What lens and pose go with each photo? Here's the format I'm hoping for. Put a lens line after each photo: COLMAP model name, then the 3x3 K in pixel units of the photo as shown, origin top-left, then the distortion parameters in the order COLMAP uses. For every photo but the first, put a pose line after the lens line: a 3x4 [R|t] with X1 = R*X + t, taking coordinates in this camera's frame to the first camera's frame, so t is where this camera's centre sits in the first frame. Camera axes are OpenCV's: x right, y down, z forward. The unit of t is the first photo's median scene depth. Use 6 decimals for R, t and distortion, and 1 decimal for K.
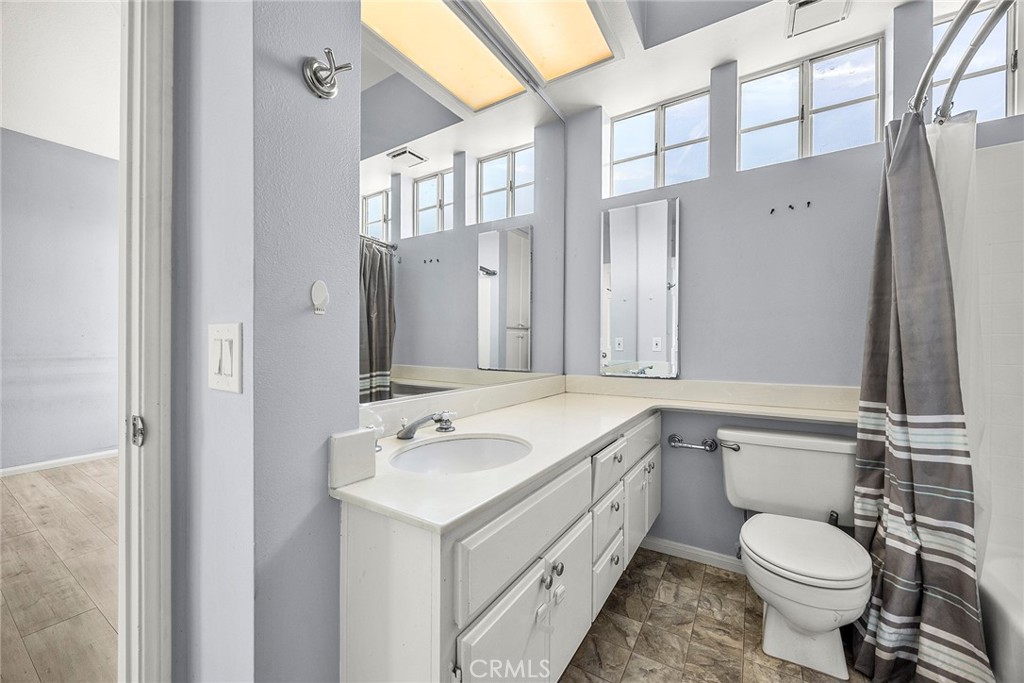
lens RADIAL K [[396.0, 0, 512.7], [0, 396.0, 342.9], [0, 0, 1]] dist [0.001804, 0.000109]
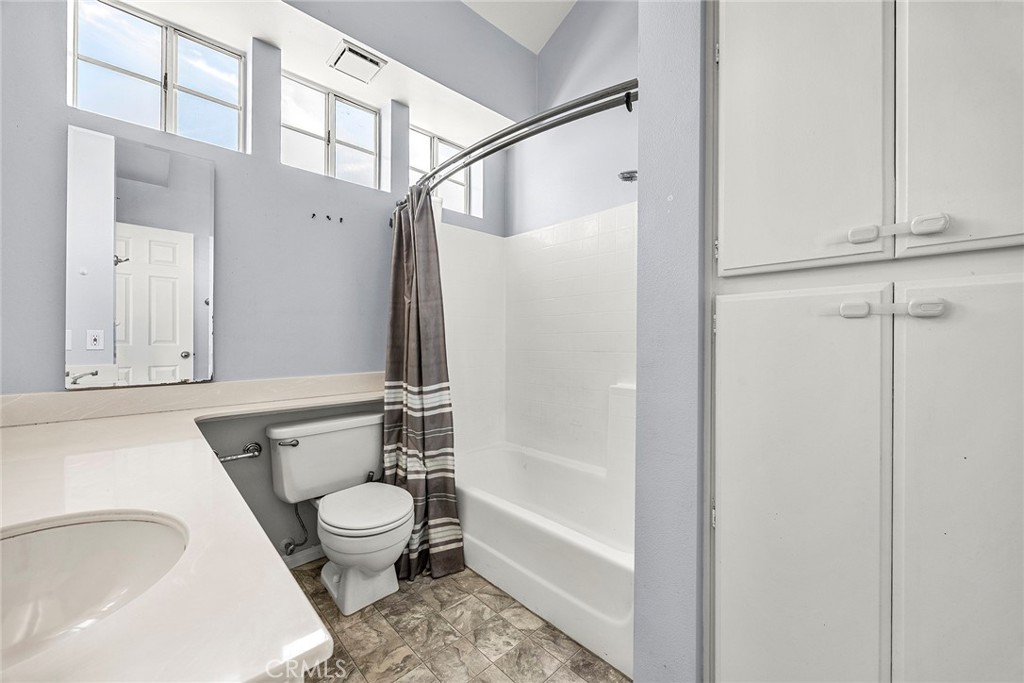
lens RADIAL K [[396.0, 0, 513.2], [0, 396.0, 340.2], [0, 0, 1]] dist [0.001804, 0.000109]
pose [[0.247072, -0.002021, 0.968995, -0.359837], [-0.001274, 0.999996, 0.002411, 0.002600], [-0.968996, -0.001830, 0.247068, 0.297172]]
